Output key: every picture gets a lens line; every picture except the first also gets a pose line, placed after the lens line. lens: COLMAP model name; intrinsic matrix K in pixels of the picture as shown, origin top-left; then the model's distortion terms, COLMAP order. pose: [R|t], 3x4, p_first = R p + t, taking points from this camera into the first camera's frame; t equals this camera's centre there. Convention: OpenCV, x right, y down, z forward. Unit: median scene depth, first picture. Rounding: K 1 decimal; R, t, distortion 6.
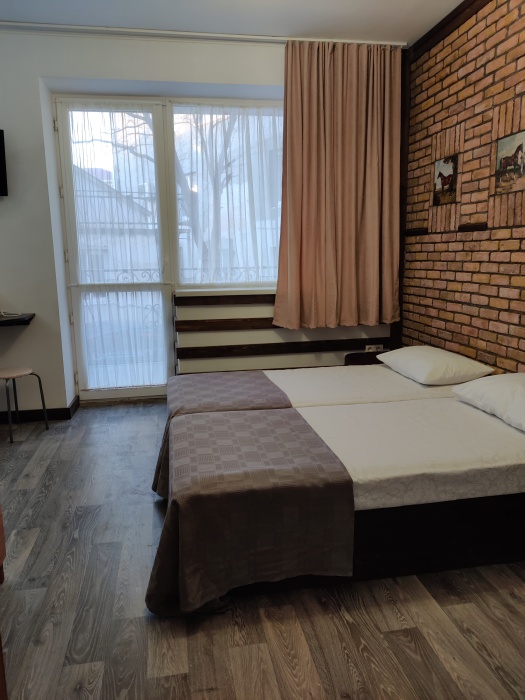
lens RADIAL K [[532.9, 0, 262.5], [0, 532.9, 350.0], [0, 0, 1]] dist [0.019365, -0.034917]
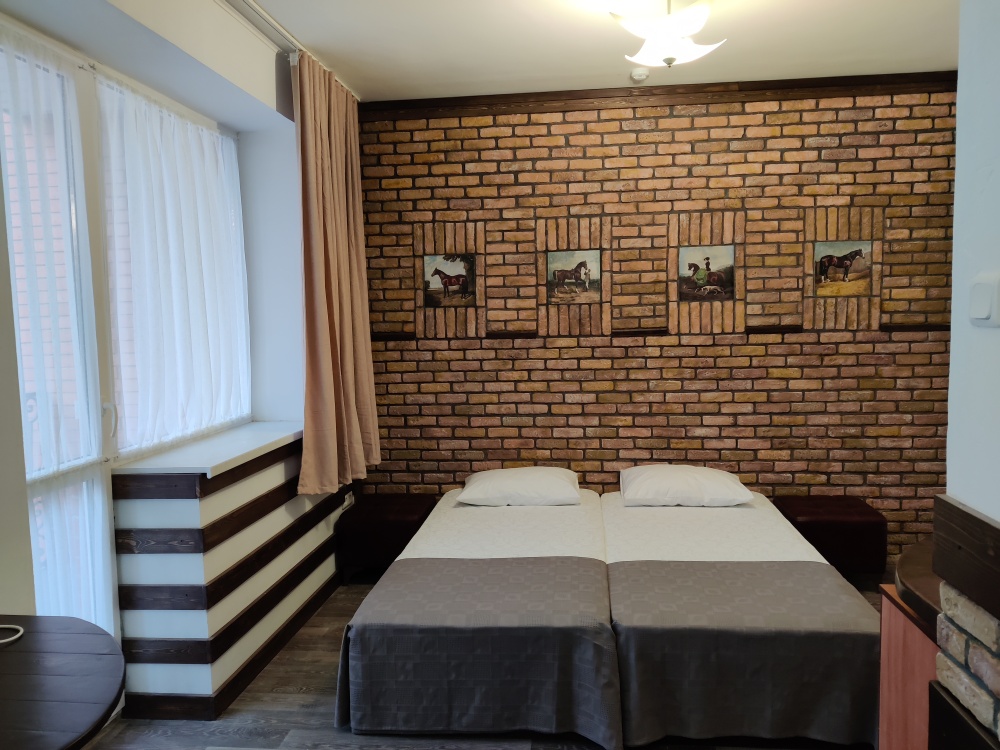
lens RADIAL K [[789.5, 0, 500.0], [0, 789.5, 375.0], [0, 0, 1]] dist [0.137538, -0.206573]
pose [[0.283189, -0.055988, 0.957429, -0.983567], [0.187213, 0.982317, 0.002070, -0.171328], [-0.940614, 0.178657, 0.288663, 0.649472]]
